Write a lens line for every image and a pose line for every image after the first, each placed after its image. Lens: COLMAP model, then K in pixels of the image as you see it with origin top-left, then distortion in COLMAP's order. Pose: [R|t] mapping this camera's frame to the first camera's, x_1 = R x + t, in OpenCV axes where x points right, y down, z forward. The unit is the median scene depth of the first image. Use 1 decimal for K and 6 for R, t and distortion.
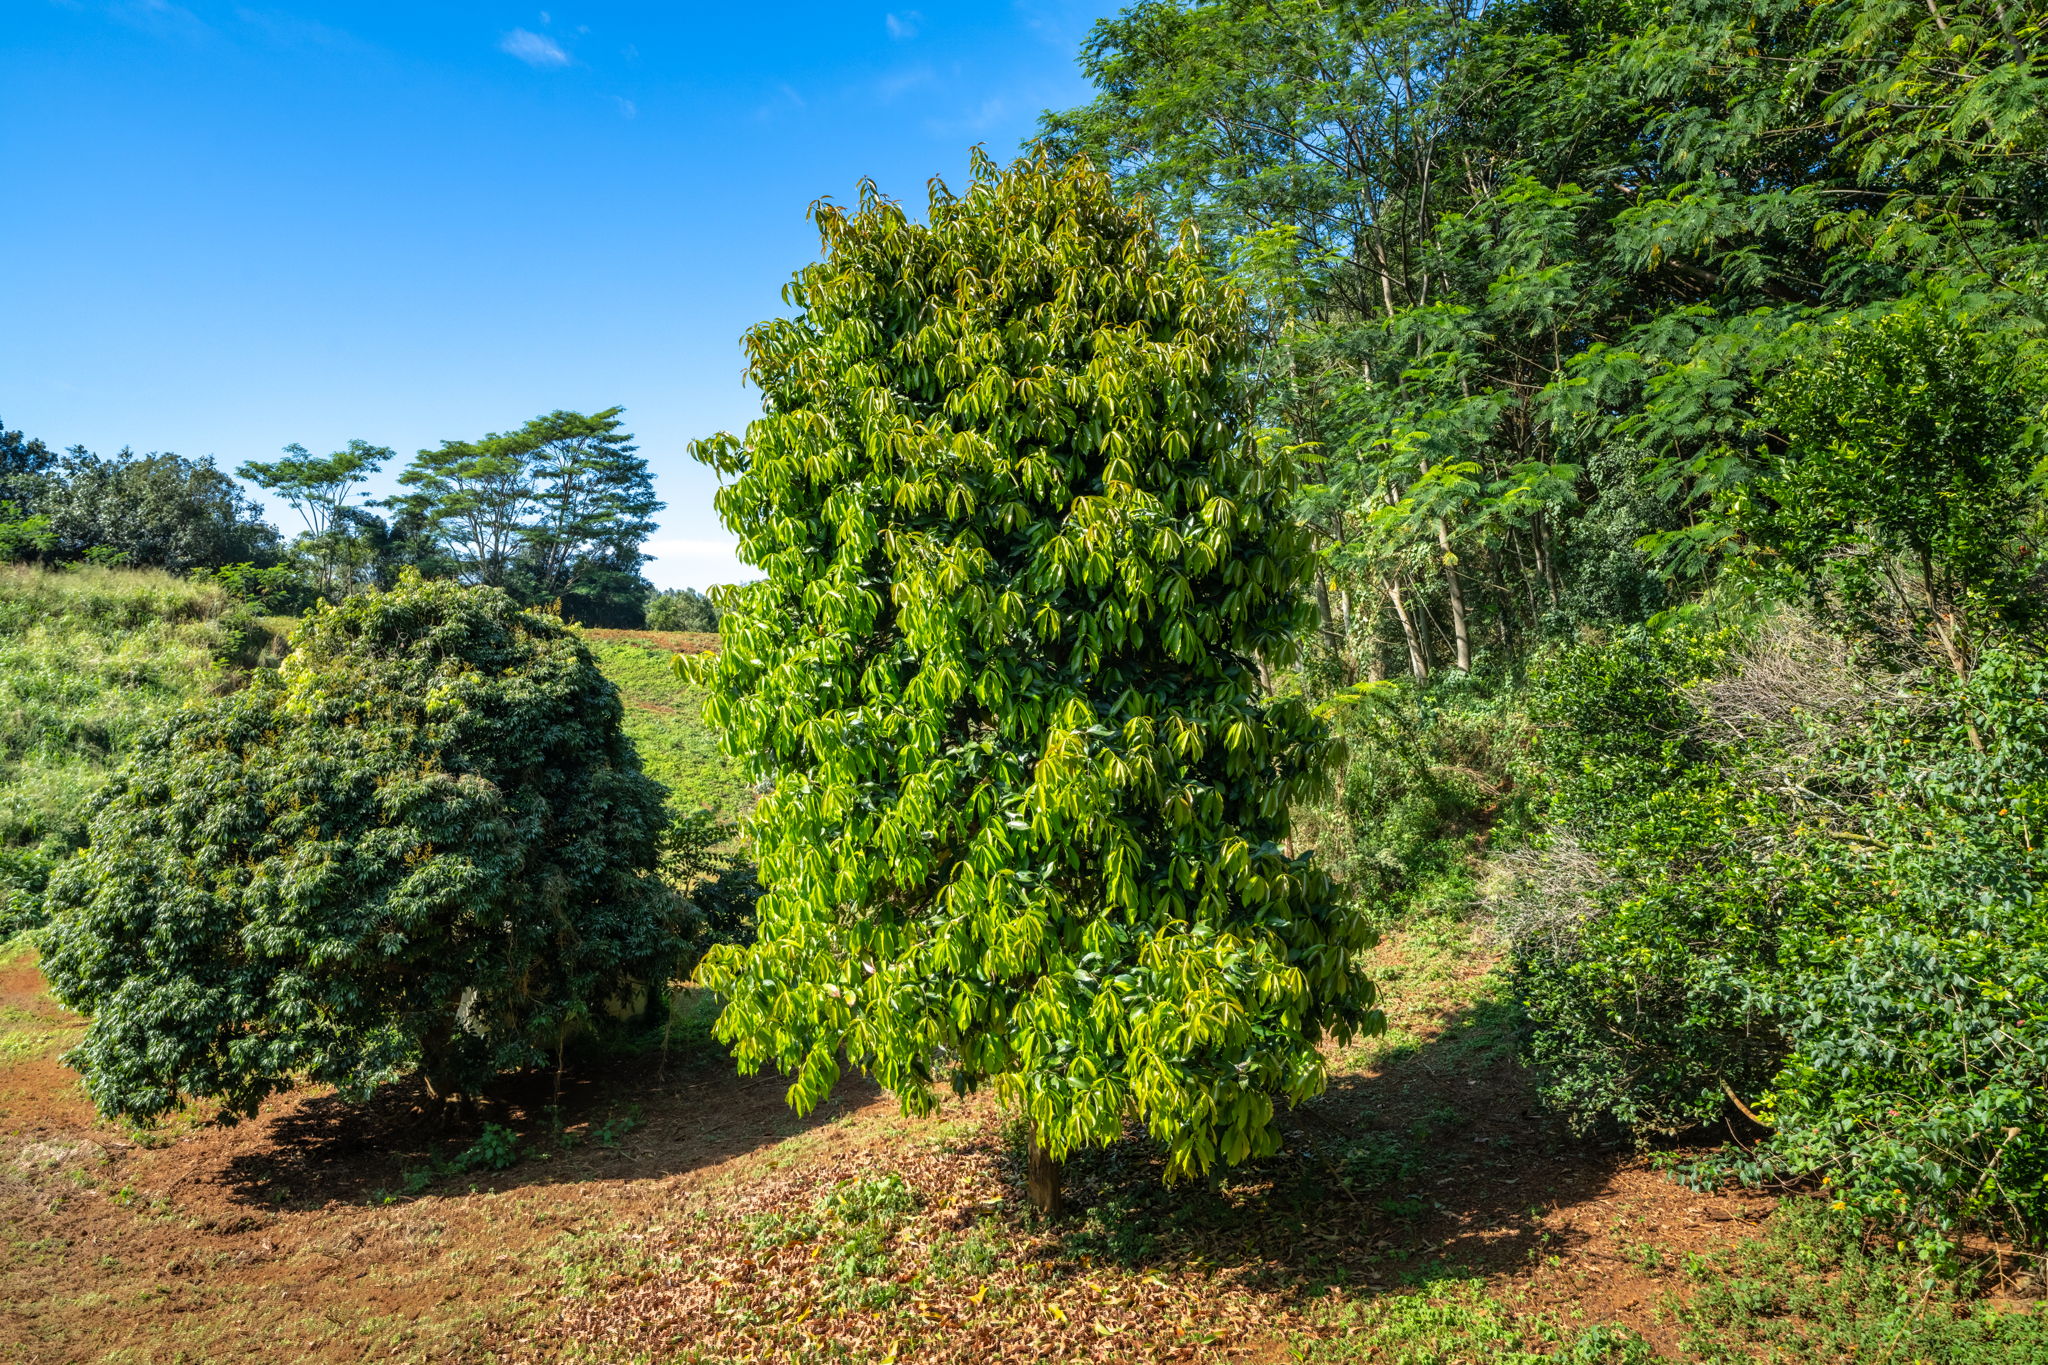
lens RADIAL K [[1291.9, 0, 1016.7], [0, 1291.9, 689.4], [0, 0, 1]] dist [0.003898, -0.005645]
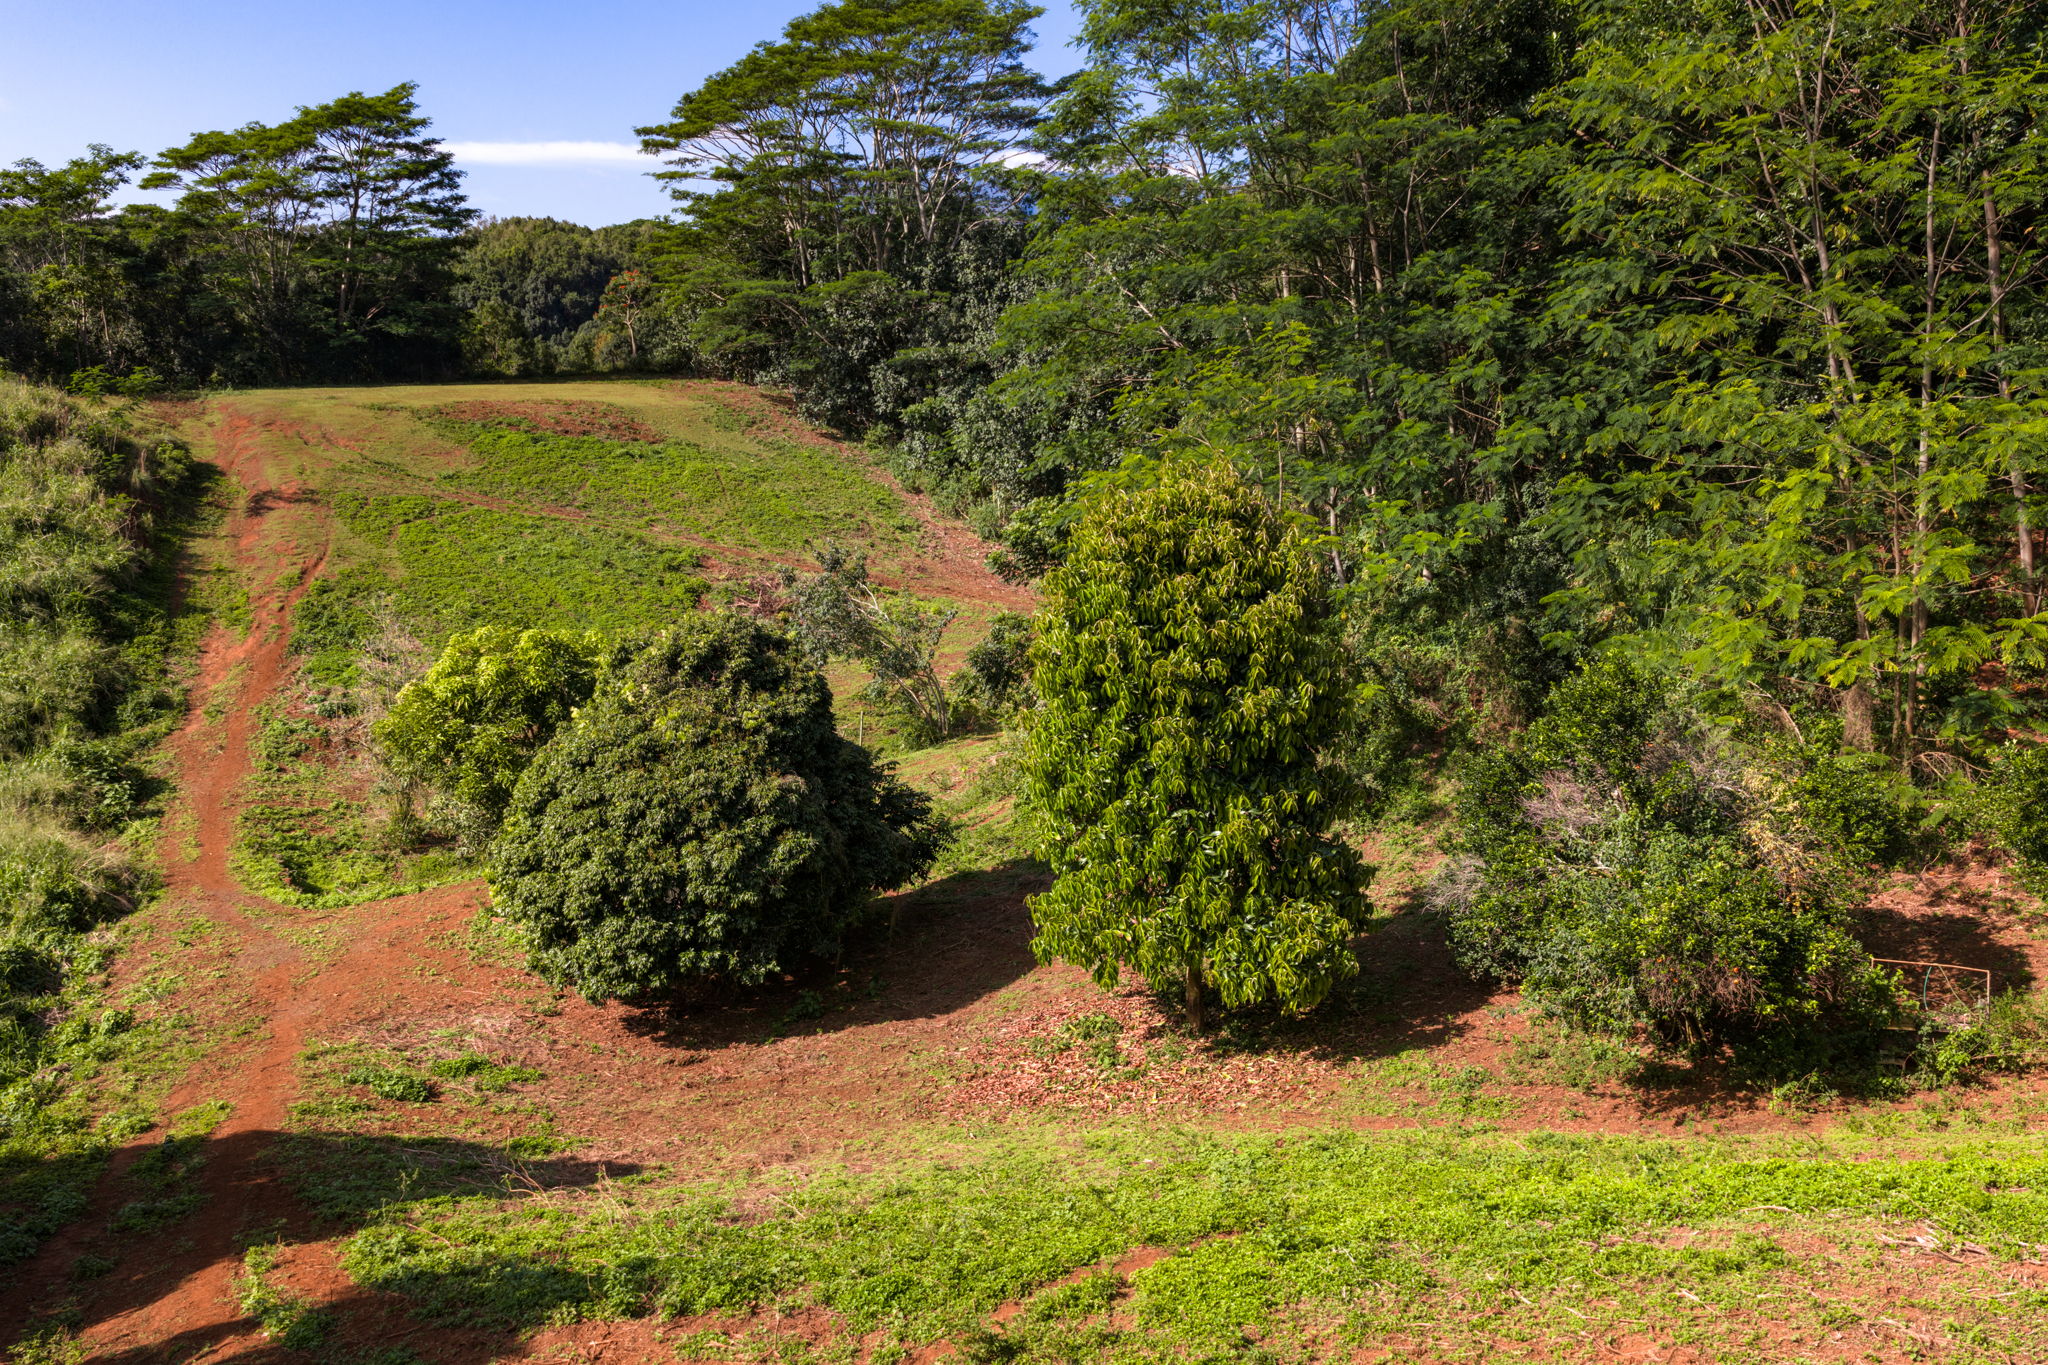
lens RADIAL K [[1698.5, 0, 1031.6], [0, 1698.5, 685.5], [0, 0, 1]] dist [0.025872, -0.031074]
pose [[0.994004, -0.030652, 0.104960, -0.487771], [0.009111, 0.979784, 0.199852, -0.609410], [-0.108964, -0.197697, 0.974188, -1.346414]]
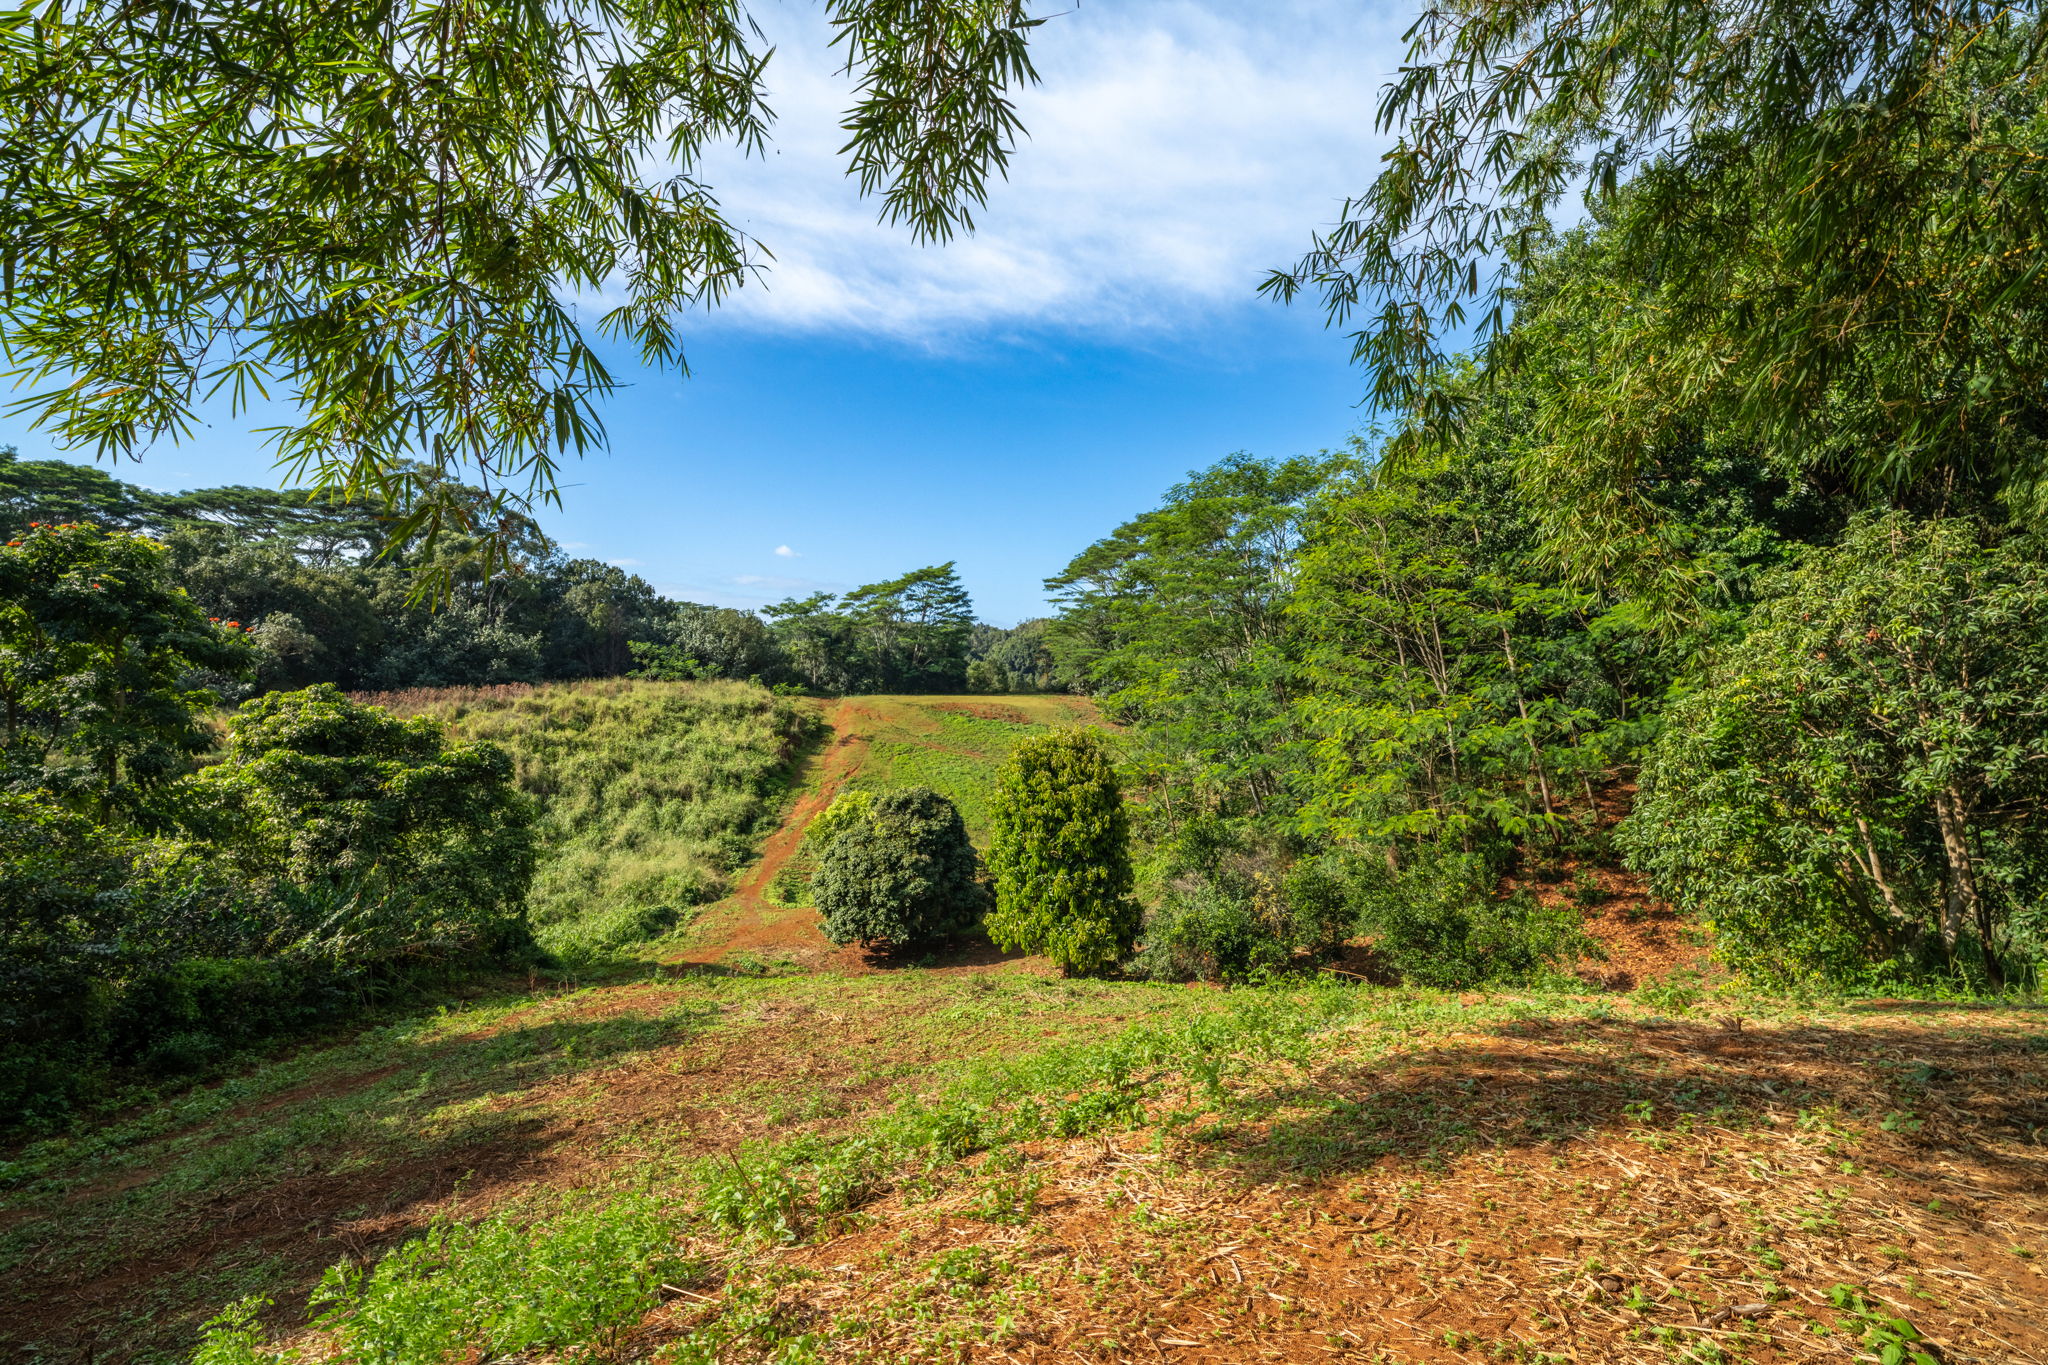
lens RADIAL K [[917.2, 0, 1018.6], [0, 917.2, 689.9], [0, 0, 1]] dist [-0.003546, -0.000784]
pose [[0.975818, 0.010163, -0.218348, 0.529502], [-0.007652, 0.999895, 0.012342, -0.588891], [0.218450, -0.010373, 0.975793, -1.968230]]
